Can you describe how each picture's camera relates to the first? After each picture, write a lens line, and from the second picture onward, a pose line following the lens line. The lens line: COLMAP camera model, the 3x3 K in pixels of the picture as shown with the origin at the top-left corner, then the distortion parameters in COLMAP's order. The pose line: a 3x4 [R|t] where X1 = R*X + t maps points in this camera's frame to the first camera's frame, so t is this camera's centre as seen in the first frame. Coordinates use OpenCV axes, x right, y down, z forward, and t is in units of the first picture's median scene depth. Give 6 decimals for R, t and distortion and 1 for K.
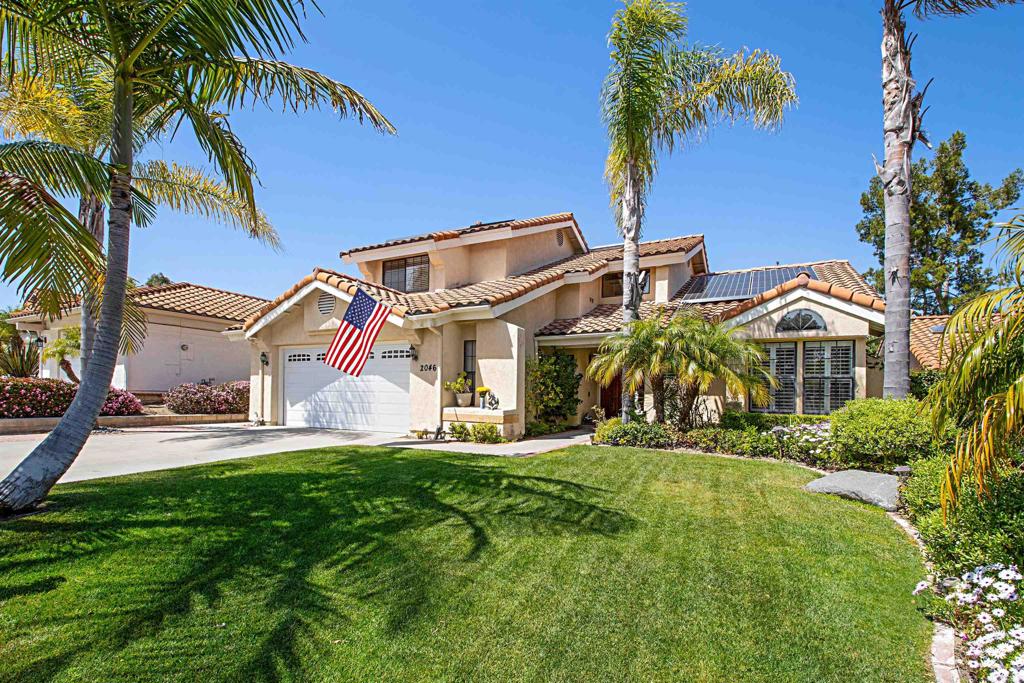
lens RADIAL K [[460.1, 0, 496.9], [0, 460.1, 358.6], [0, 0, 1]] dist [-0.003621, -0.006644]
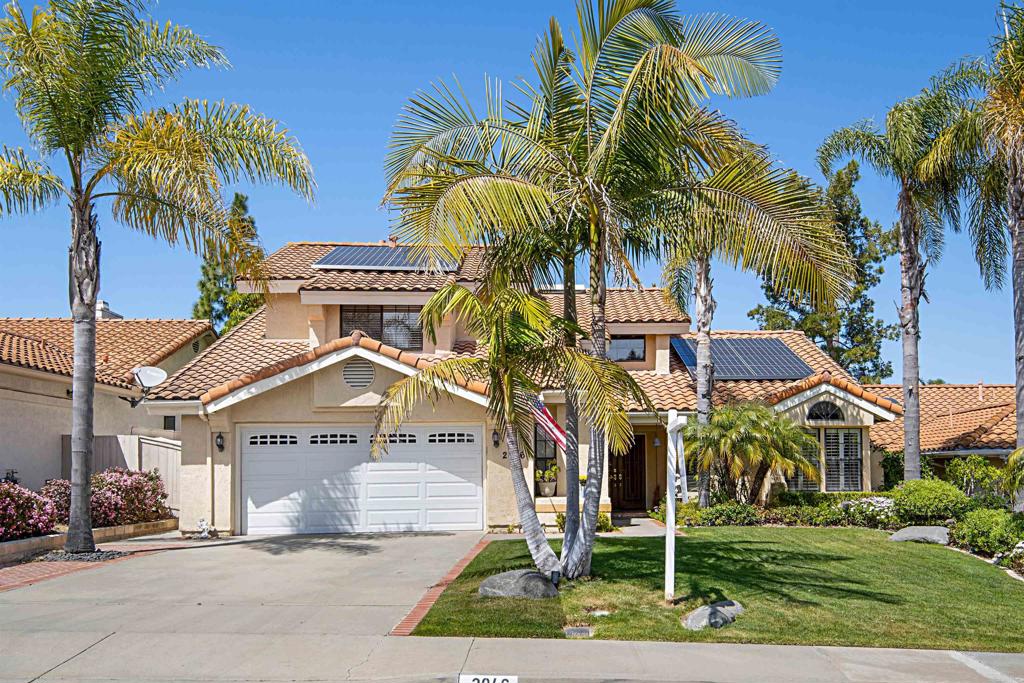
lens RADIAL K [[898.4, 0, 513.7], [0, 898.4, 347.5], [0, 0, 1]] dist [0.050747, 0.002585]
pose [[0.882717, 0.037548, 0.468403, -0.982534], [-0.011208, 0.998201, -0.058896, -0.086961], [-0.469772, 0.046738, 0.881550, -0.581494]]
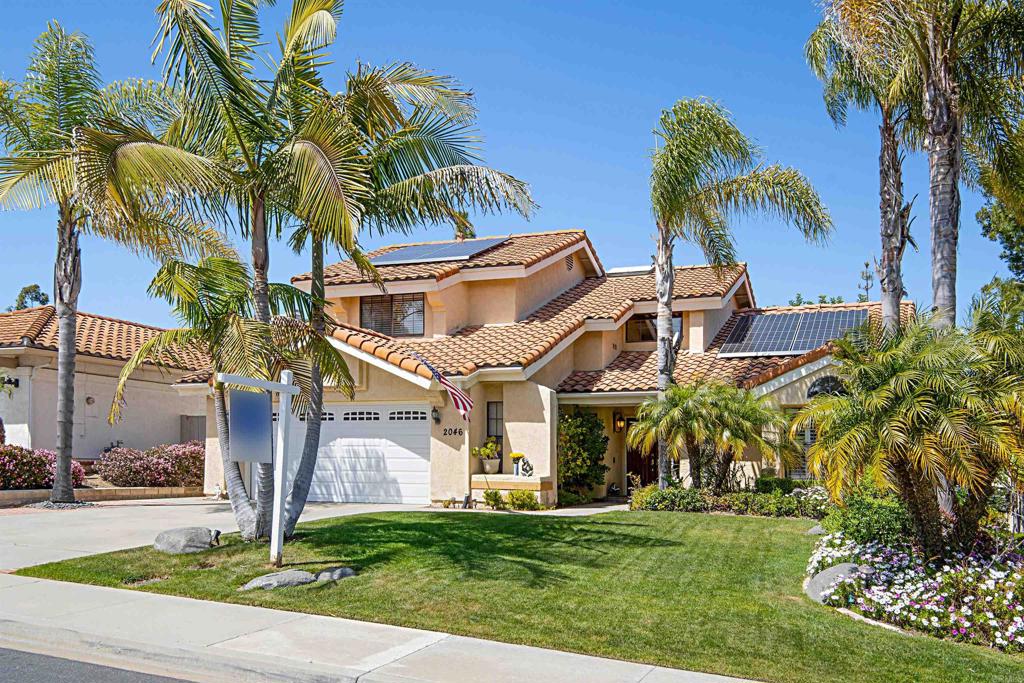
lens RADIAL K [[846.6, 0, 464.1], [0, 846.6, 326.4], [0, 0, 1]] dist [0.026794, 0.000059]
pose [[0.997478, 0.009278, 0.070361, -0.246812], [-0.003550, 0.996699, -0.081107, -0.053508], [-0.070881, 0.080652, 0.994219, -0.723351]]
